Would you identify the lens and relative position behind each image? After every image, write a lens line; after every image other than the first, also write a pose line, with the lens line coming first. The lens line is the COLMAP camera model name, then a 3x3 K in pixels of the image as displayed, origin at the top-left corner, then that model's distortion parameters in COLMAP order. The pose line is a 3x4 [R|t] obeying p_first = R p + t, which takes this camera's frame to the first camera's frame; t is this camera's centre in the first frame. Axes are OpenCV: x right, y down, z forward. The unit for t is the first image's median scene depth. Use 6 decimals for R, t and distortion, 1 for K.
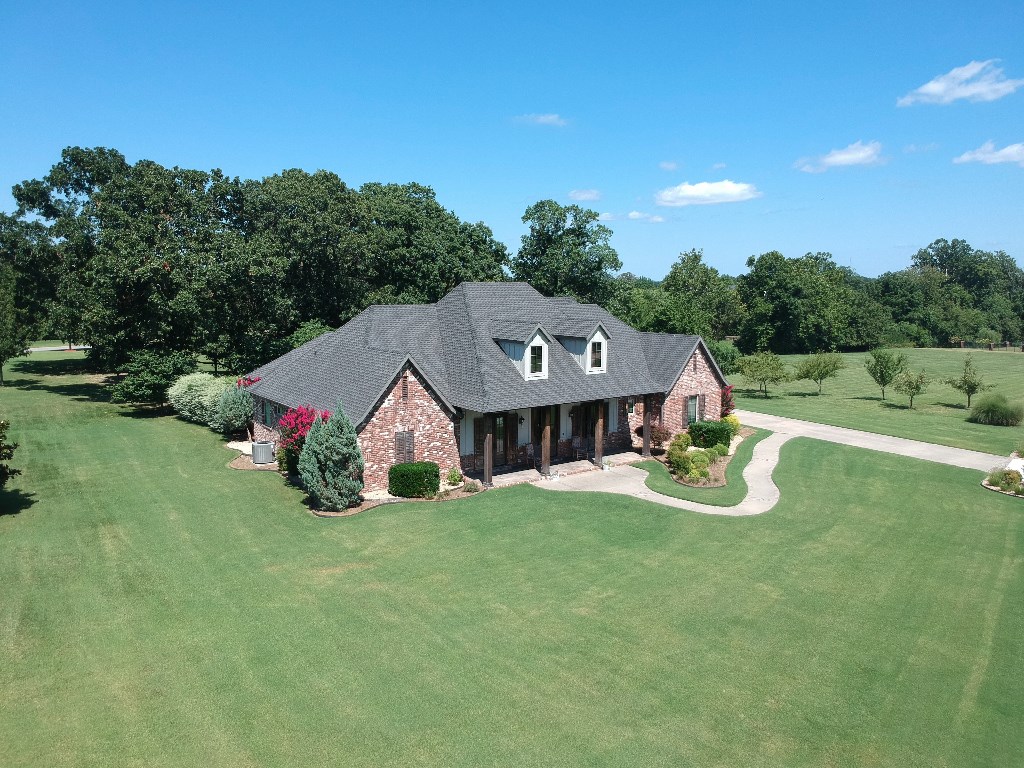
lens RADIAL K [[736.6, 0, 510.1], [0, 736.6, 381.0], [0, 0, 1]] dist [0.122099, -0.147092]
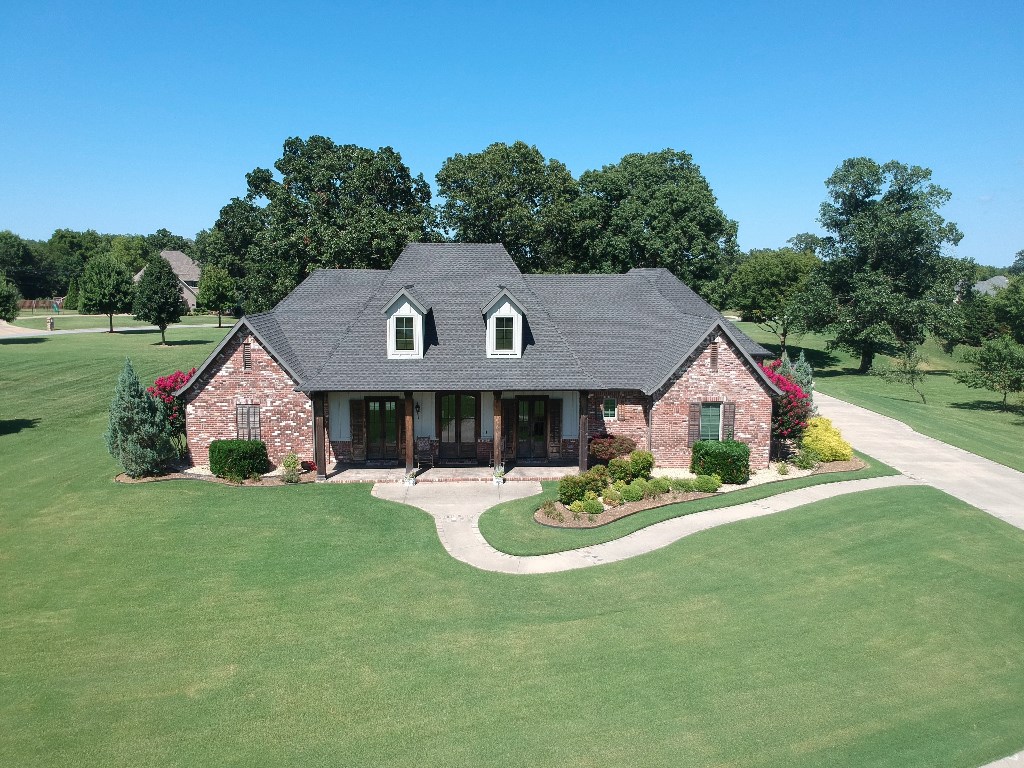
lens RADIAL K [[736.6, 0, 510.1], [0, 736.6, 381.0], [0, 0, 1]] dist [0.122099, -0.147092]
pose [[0.854282, 0.081155, -0.513436, 0.476838], [-0.073535, 0.996672, 0.035185, -0.012285], [0.514582, 0.007698, 0.857406, 0.312914]]
